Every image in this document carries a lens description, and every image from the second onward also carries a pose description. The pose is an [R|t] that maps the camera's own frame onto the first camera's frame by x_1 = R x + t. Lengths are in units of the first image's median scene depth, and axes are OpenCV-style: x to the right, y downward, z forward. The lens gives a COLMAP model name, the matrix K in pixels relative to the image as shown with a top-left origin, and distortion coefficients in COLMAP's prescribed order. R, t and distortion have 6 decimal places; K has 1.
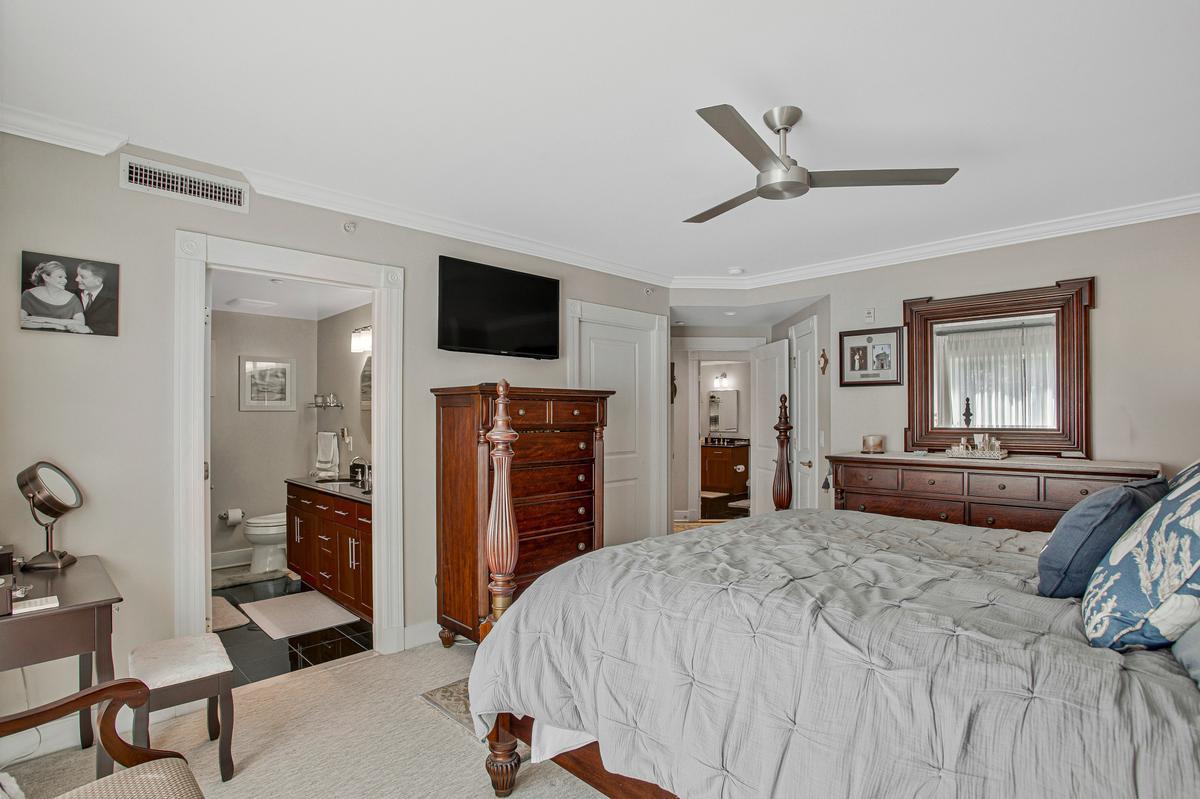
lens RADIAL K [[619.5, 0, 597.0], [0, 619.5, 414.3], [0, 0, 1]] dist [-0.022420, 0.000552]
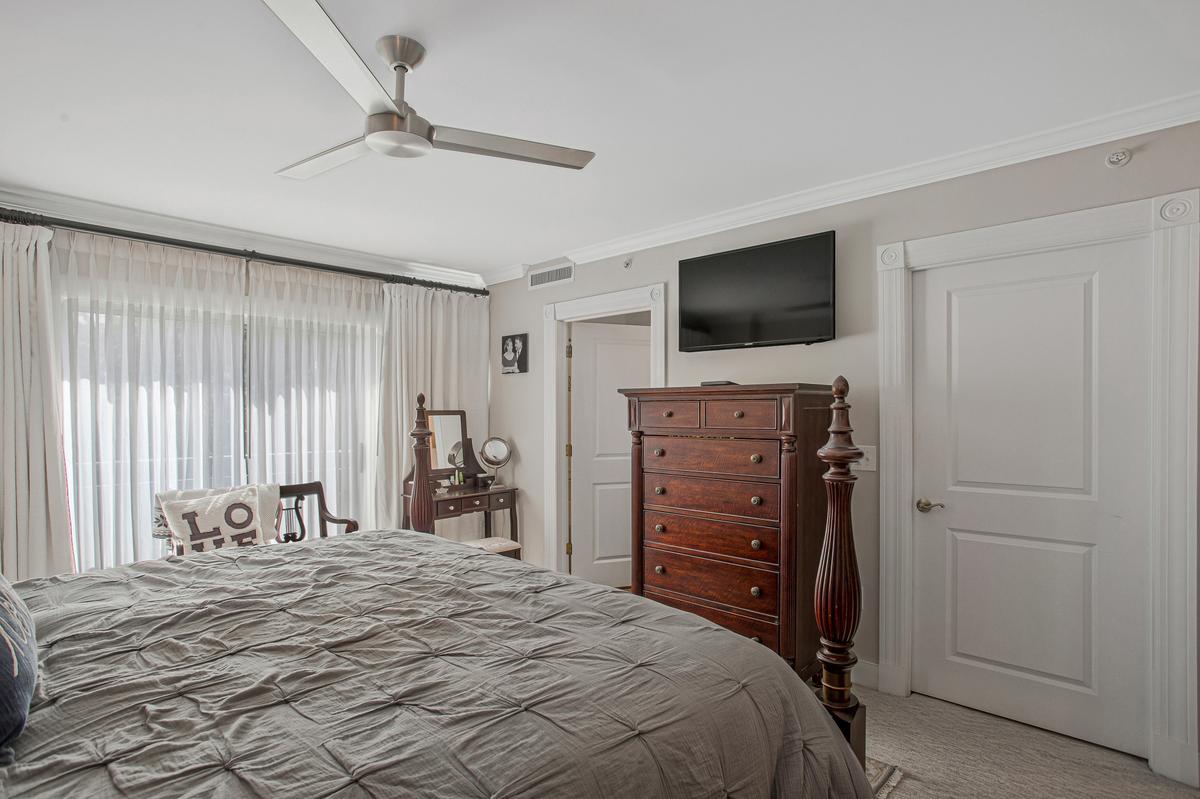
lens RADIAL K [[619.5, 0, 597.0], [0, 619.5, 414.3], [0, 0, 1]] dist [-0.022420, 0.000552]
pose [[0.019578, 0.002512, -0.999805, 0.957943], [-0.000430, 0.999997, 0.002505, -0.006416], [0.999808, 0.000381, 0.019579, 1.045962]]
